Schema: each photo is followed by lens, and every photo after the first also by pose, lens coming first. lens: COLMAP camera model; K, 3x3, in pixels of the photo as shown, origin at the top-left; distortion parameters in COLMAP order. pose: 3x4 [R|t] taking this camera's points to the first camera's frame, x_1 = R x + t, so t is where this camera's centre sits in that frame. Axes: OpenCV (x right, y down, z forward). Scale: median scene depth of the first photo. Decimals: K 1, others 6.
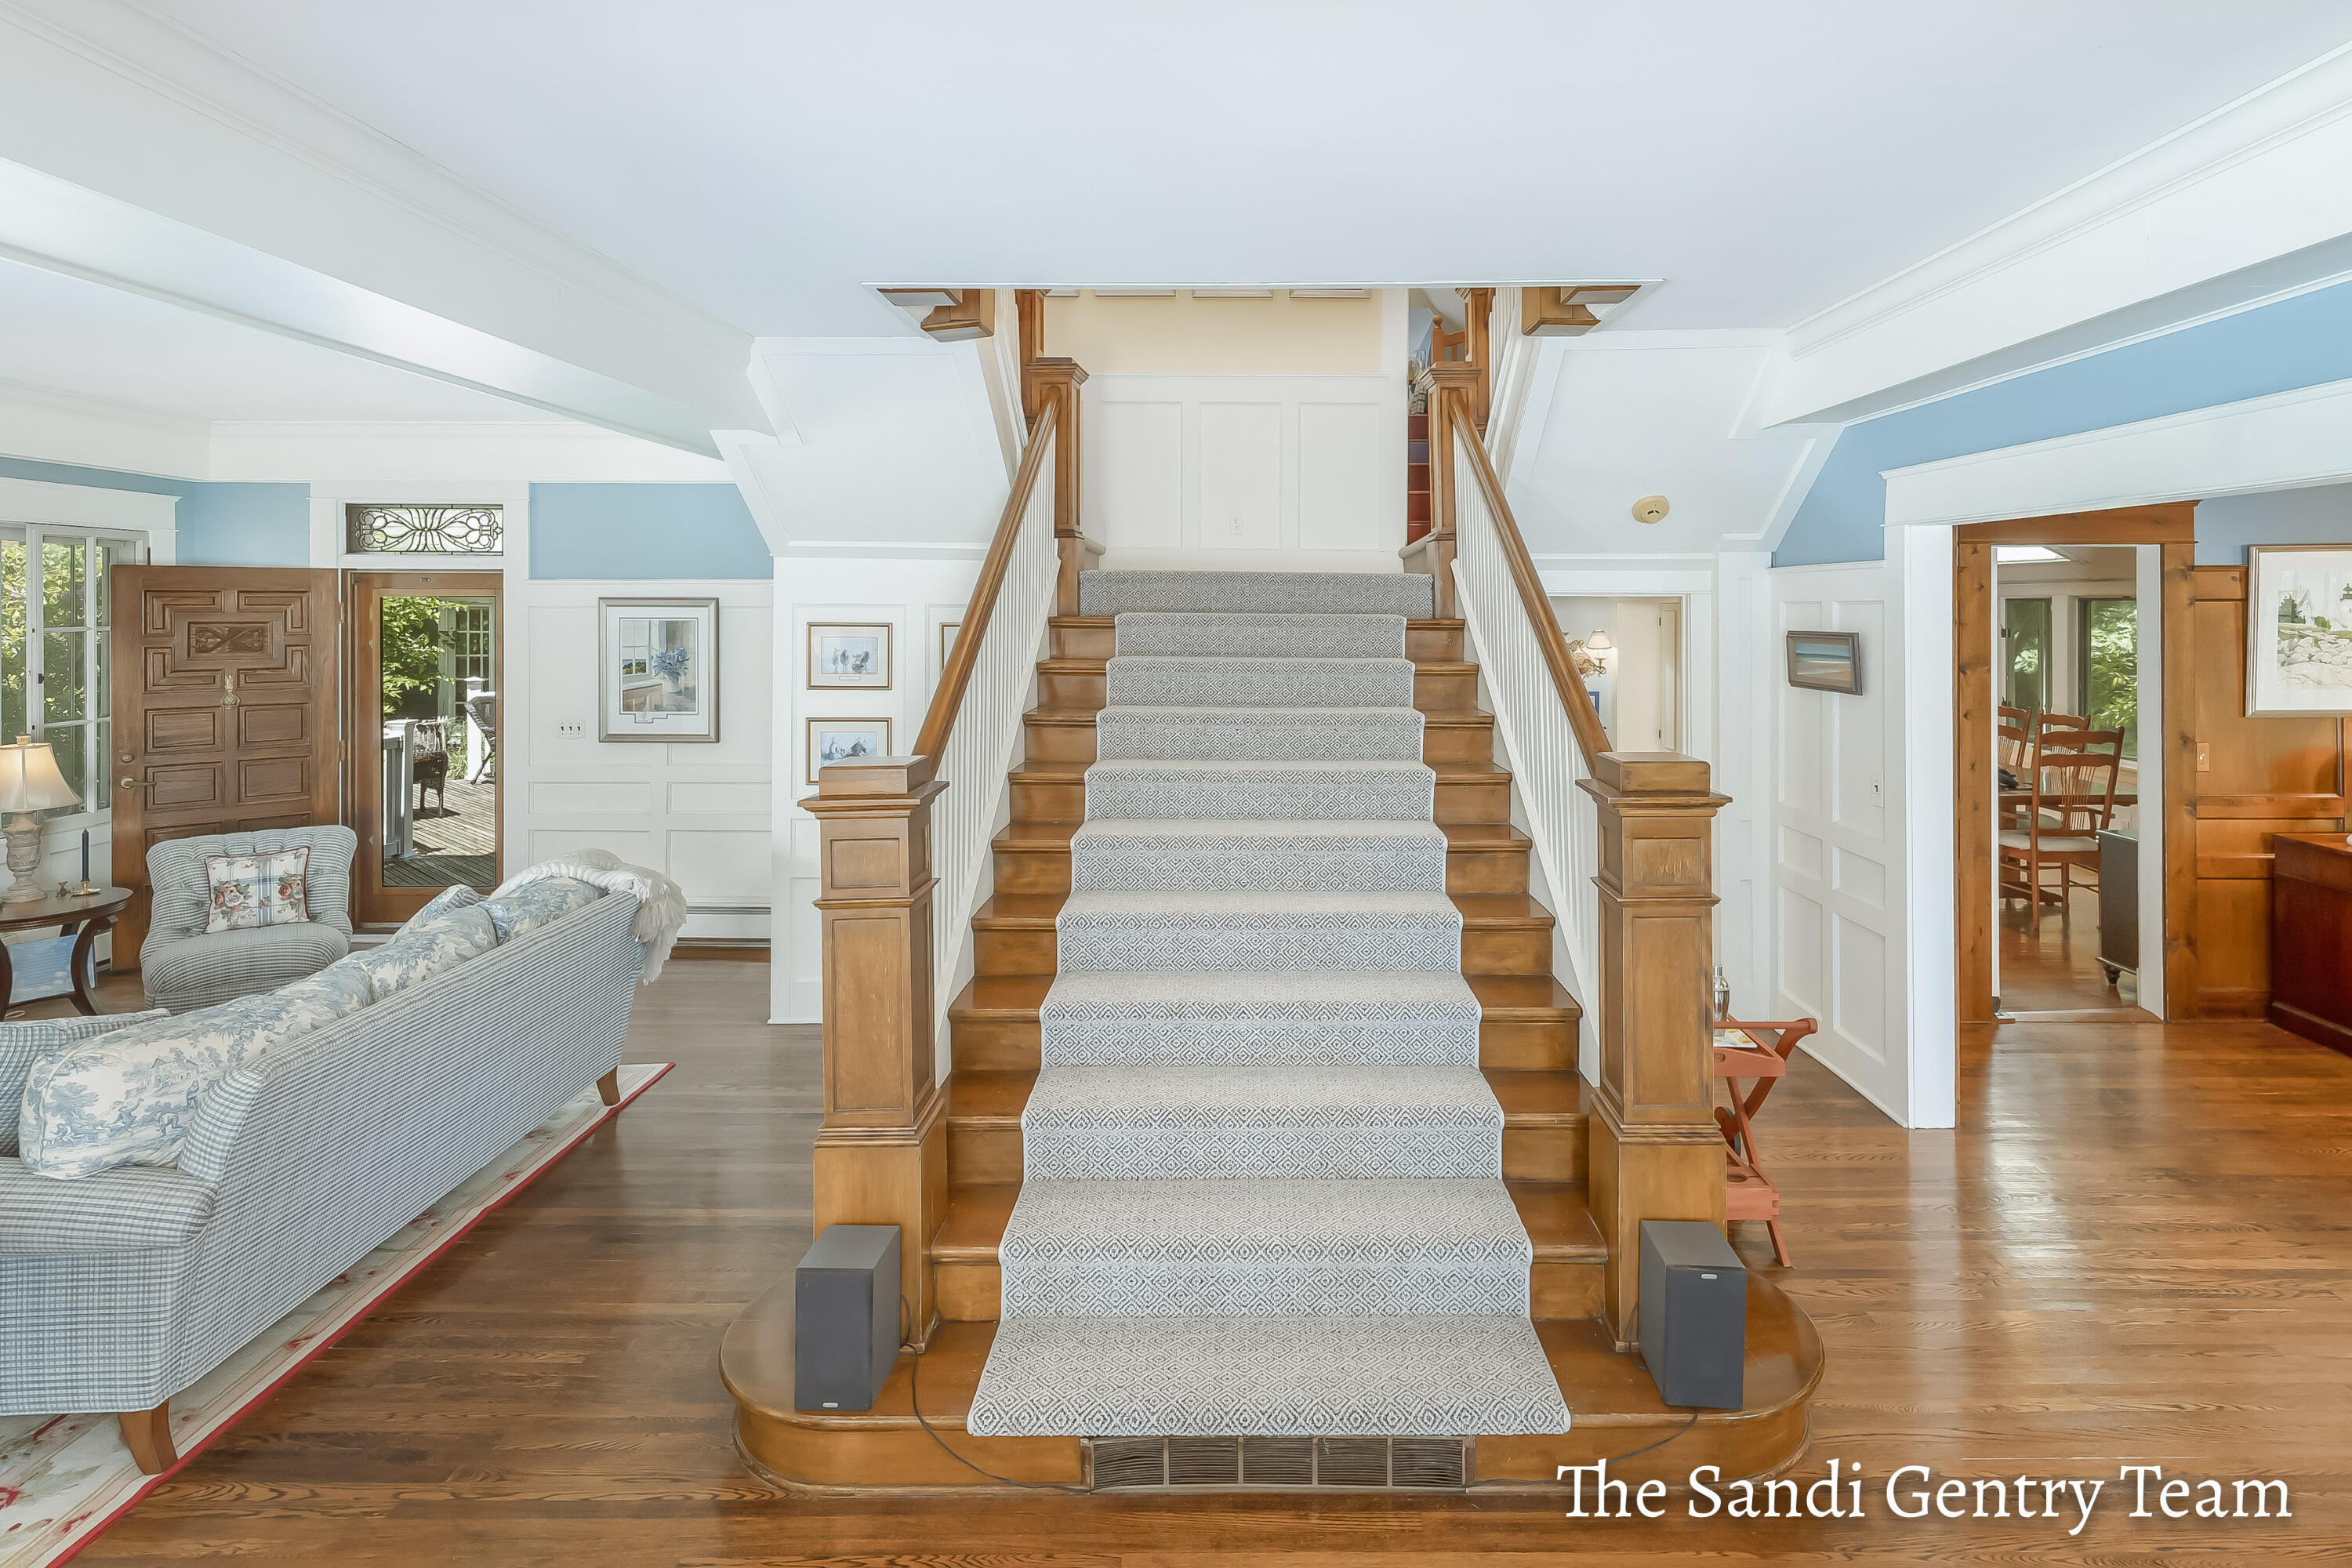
lens RADIAL K [[1151.7, 0, 1175.6], [0, 1151.7, 558.0], [0, 0, 1]] dist [0.000513, 0.000032]
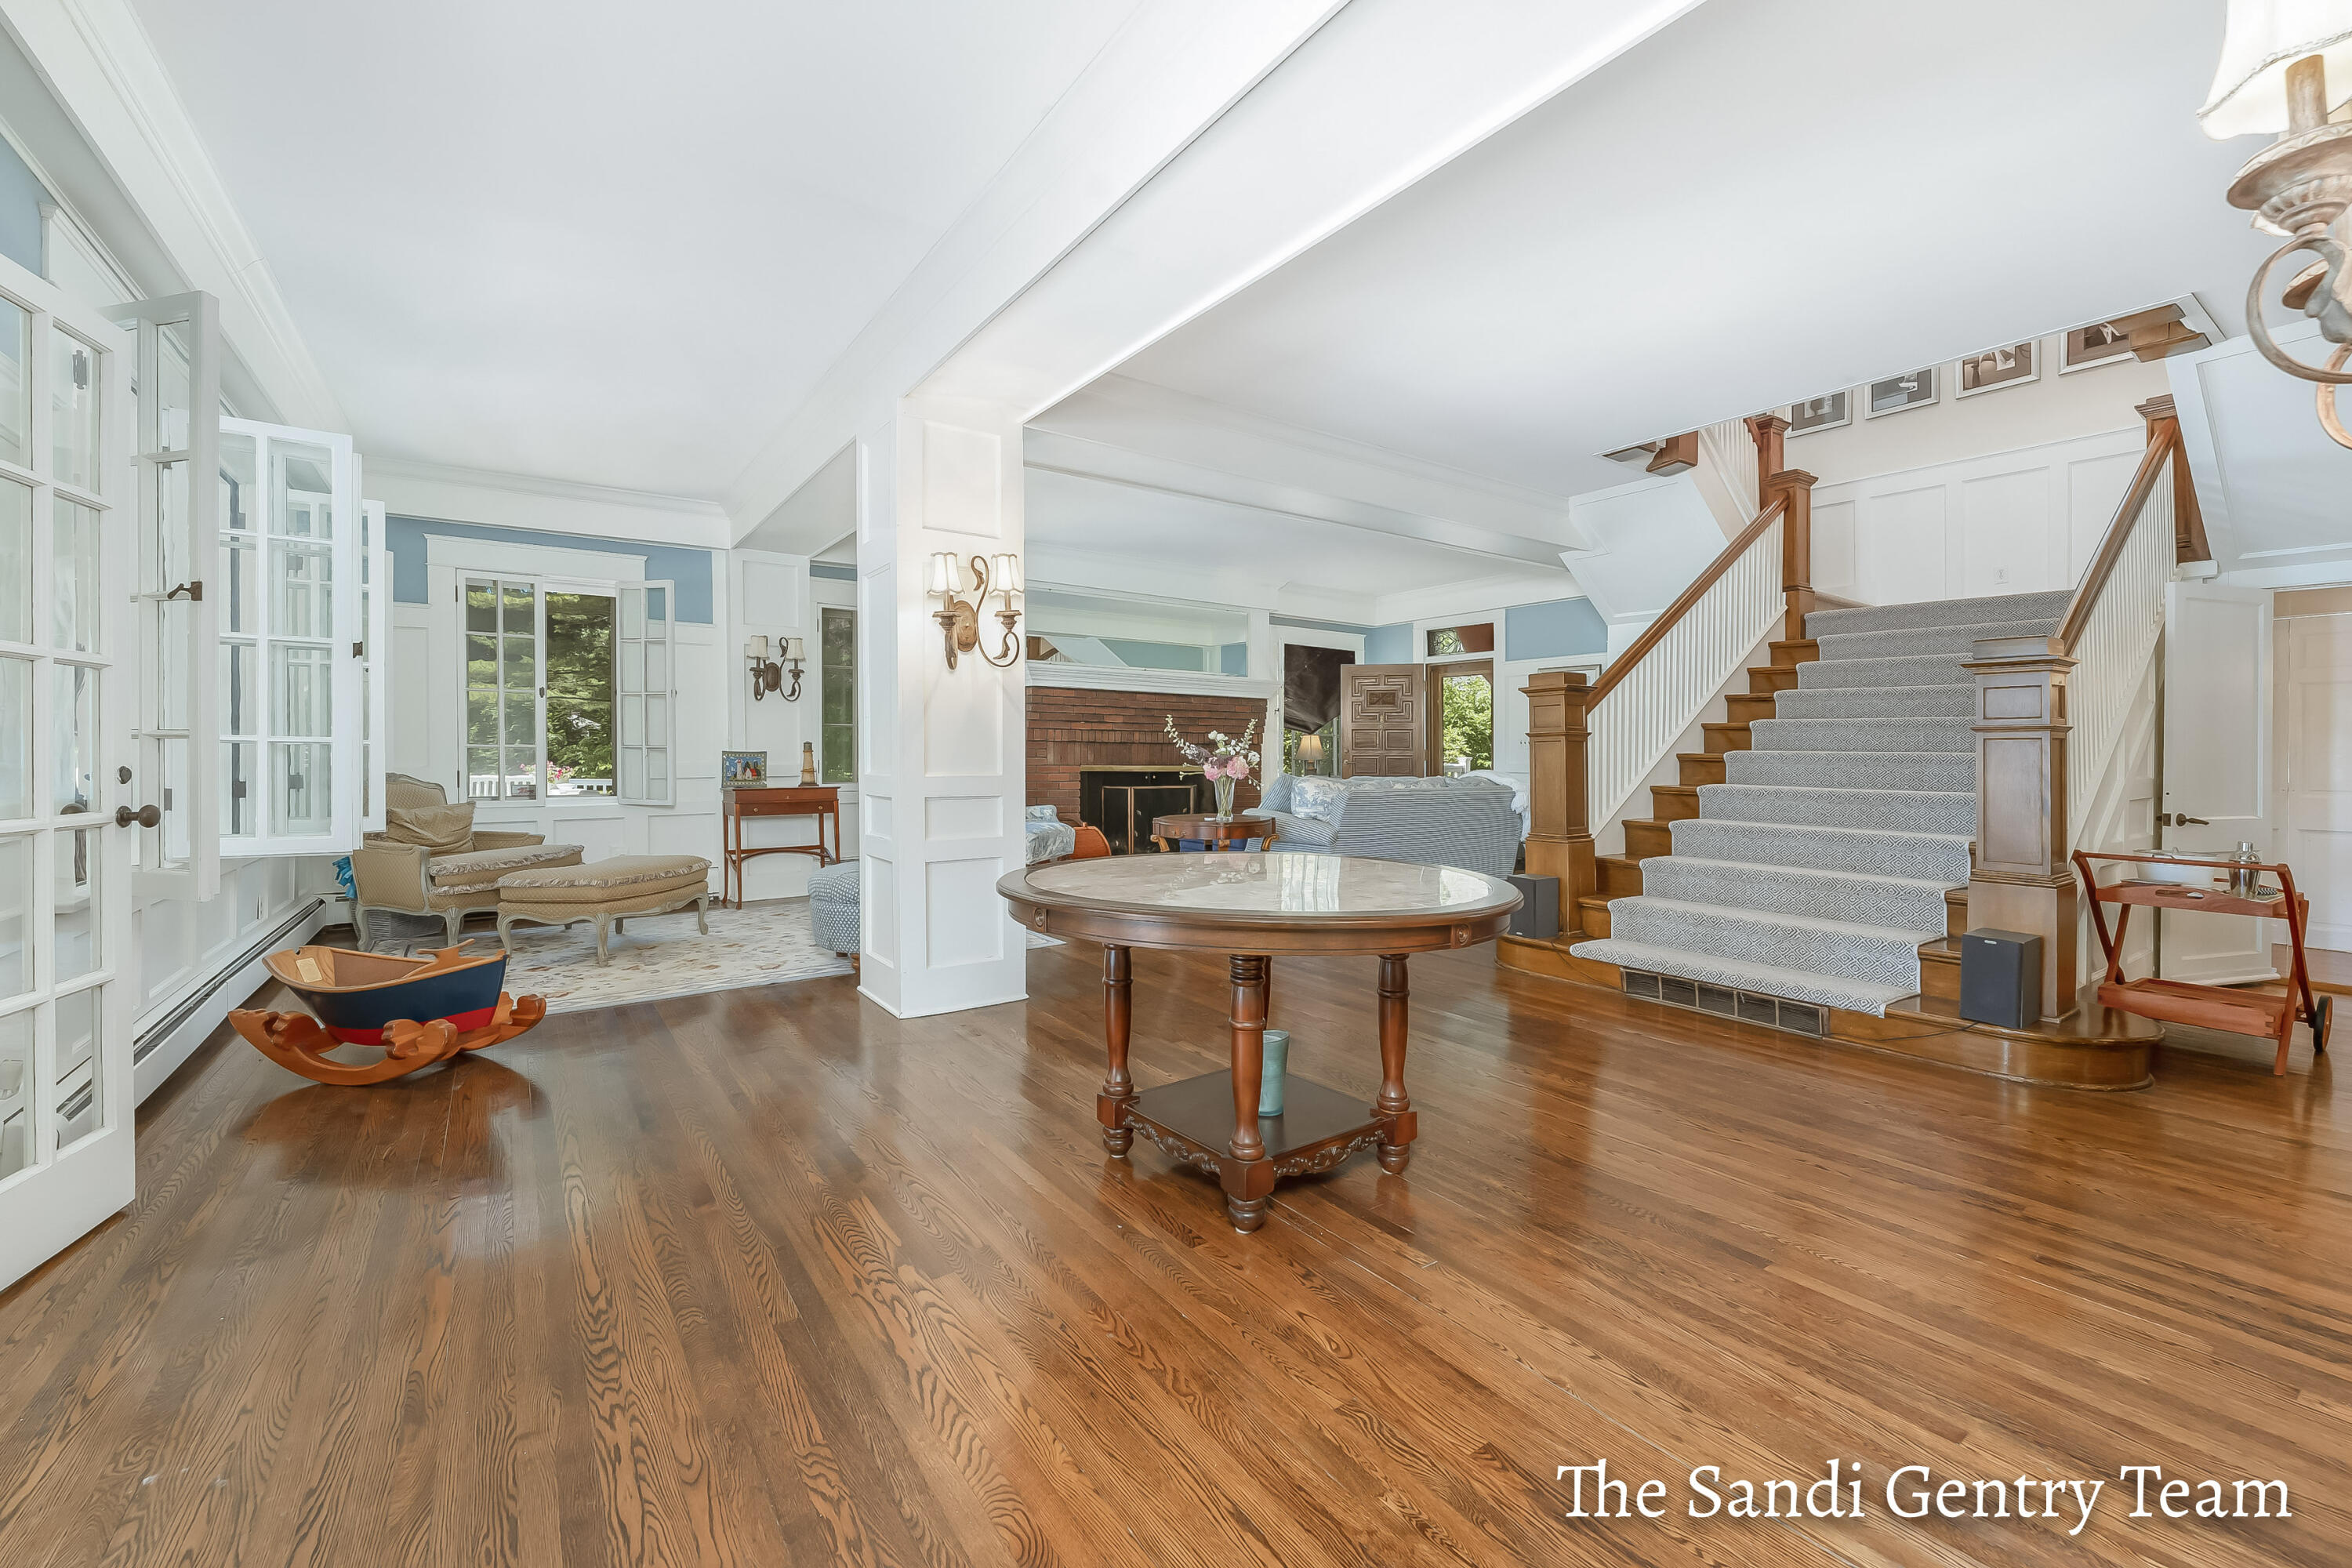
lens RADIAL K [[953.8, 0, 1147.7], [0, 953.8, 751.4], [0, 0, 1]] dist [0.000939, 0.000197]
pose [[0.549425, 0.009563, -0.835488, 0.485822], [0.000998, 0.999926, 0.012101, 0.176118], [0.835543, -0.007482, 0.549375, -0.381319]]
